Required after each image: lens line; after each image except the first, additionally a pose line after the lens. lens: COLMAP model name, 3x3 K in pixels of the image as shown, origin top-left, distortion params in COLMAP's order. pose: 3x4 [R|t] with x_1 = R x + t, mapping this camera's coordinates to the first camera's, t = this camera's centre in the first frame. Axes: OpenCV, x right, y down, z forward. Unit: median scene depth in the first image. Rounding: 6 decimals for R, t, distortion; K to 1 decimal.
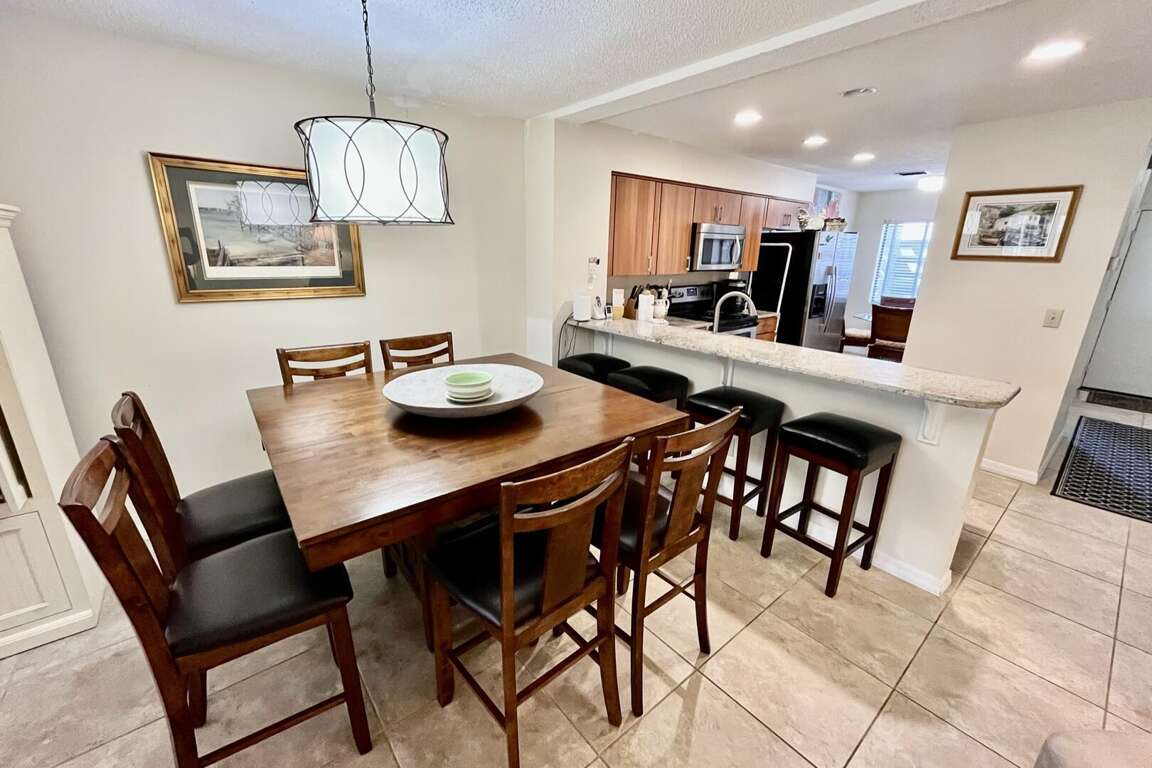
lens RADIAL K [[464.8, 0, 573.0], [0, 464.8, 385.1], [0, 0, 1]] dist [-0.001895, 0.000558]
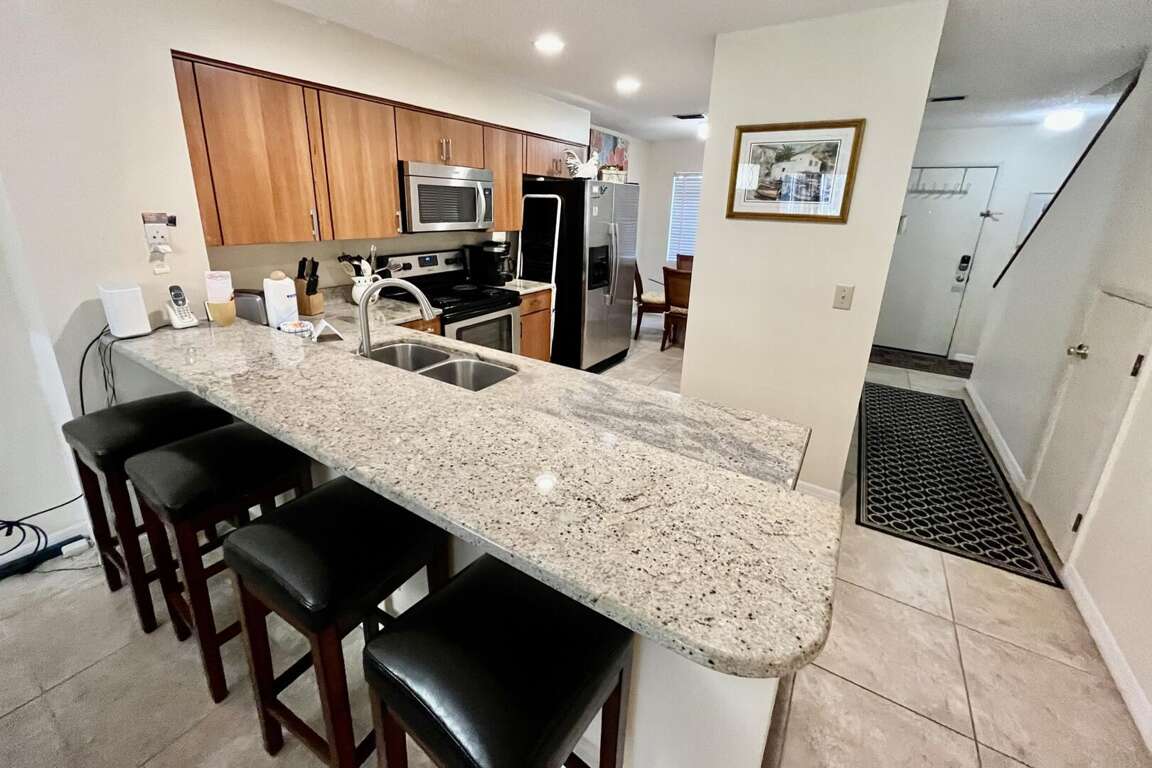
lens RADIAL K [[464.8, 0, 571.0], [0, 464.8, 336.1], [0, 0, 1]] dist [-0.001895, 0.000558]
pose [[0.949183, -0.075686, 0.305488, 0.284351], [0.076454, 0.997028, 0.009467, -0.091763], [-0.305297, 0.014370, 0.952149, 0.313742]]
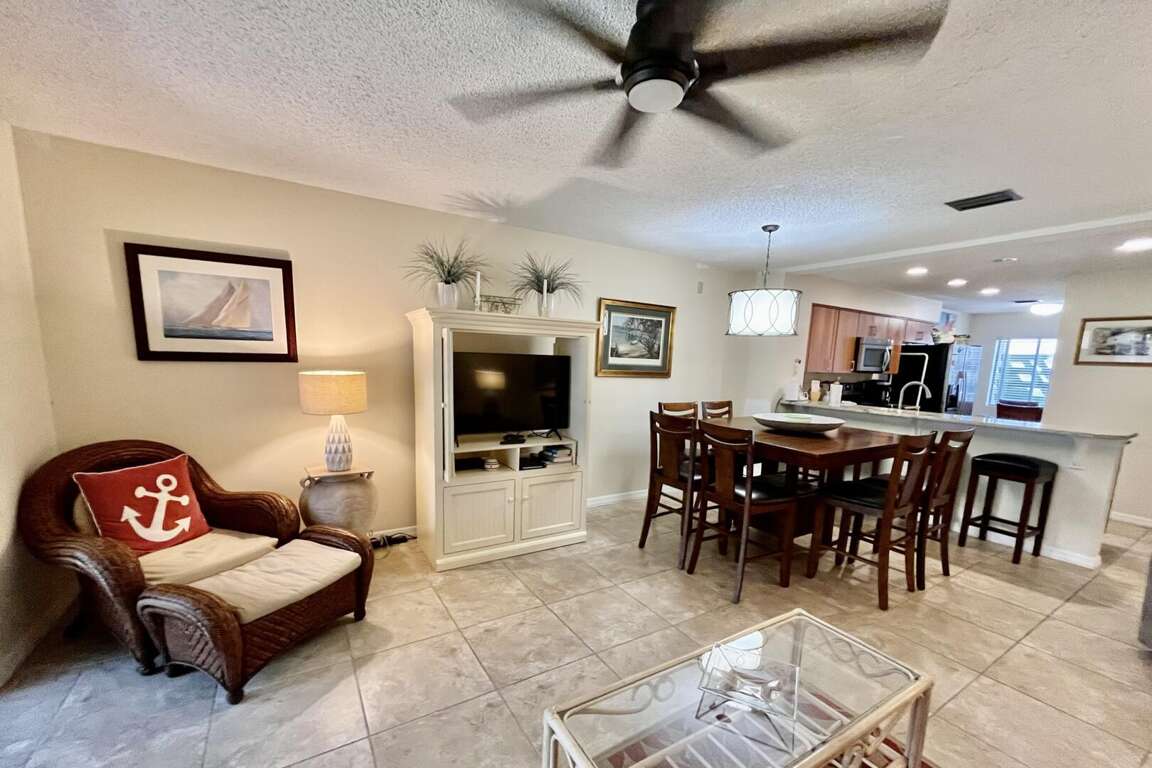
lens RADIAL K [[464.8, 0, 575.7], [0, 464.8, 427.6], [0, 0, 1]] dist [-0.001895, 0.000558]
pose [[0.991870, 0.035856, -0.122095, -0.408069], [-0.052503, 0.989319, -0.135981, 0.153417], [0.115916, 0.141286, 0.983159, -0.428470]]
